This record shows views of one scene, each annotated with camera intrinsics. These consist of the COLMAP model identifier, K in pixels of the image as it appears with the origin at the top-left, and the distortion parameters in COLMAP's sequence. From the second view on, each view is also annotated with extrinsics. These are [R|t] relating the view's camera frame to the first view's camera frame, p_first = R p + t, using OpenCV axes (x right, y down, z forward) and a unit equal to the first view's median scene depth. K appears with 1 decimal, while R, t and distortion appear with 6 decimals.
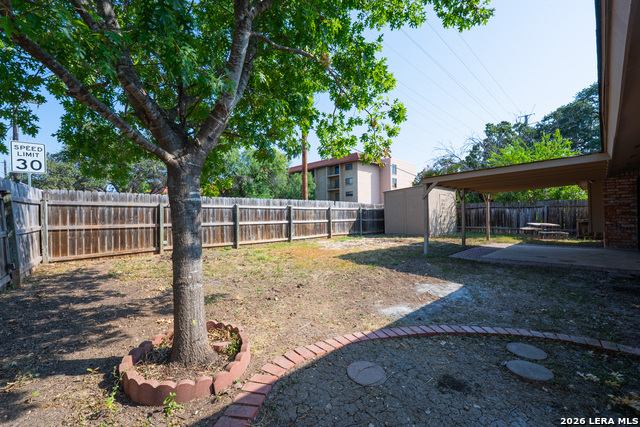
lens RADIAL K [[260.7, 0, 320.4], [0, 260.7, 212.4], [0, 0, 1]] dist [-0.010538, -0.000947]
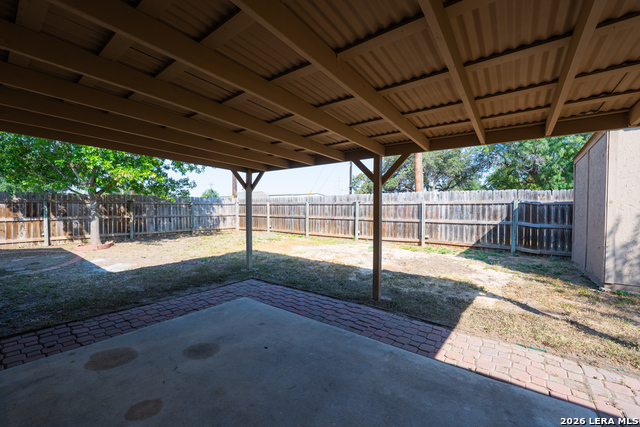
lens RADIAL K [[260.7, 0, 315.1], [0, 260.7, 214.1], [0, 0, 1]] dist [-0.010538, -0.000947]
pose [[0.178373, 0.024306, -0.983663, 0.661742], [-0.010719, 0.999684, 0.022758, 0.002015], [0.983905, 0.006484, 0.178577, 0.605283]]
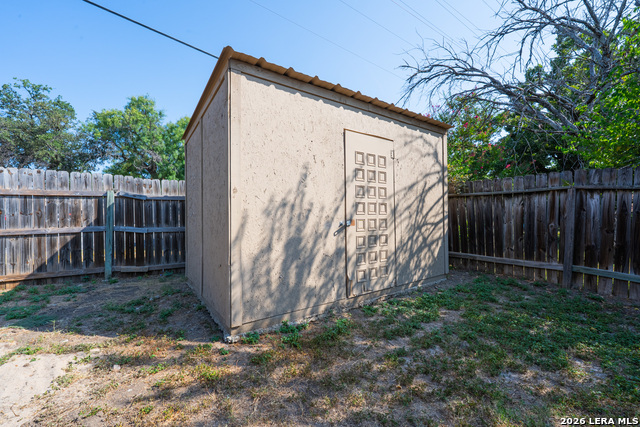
lens RADIAL K [[260.7, 0, 316.6], [0, 260.7, 213.6], [0, 0, 1]] dist [-0.010538, -0.000947]
pose [[0.990097, 0.006720, -0.140224, 0.504977], [-0.006111, 0.999970, 0.004775, 0.006686], [0.140252, -0.003870, 0.990108, 0.833821]]
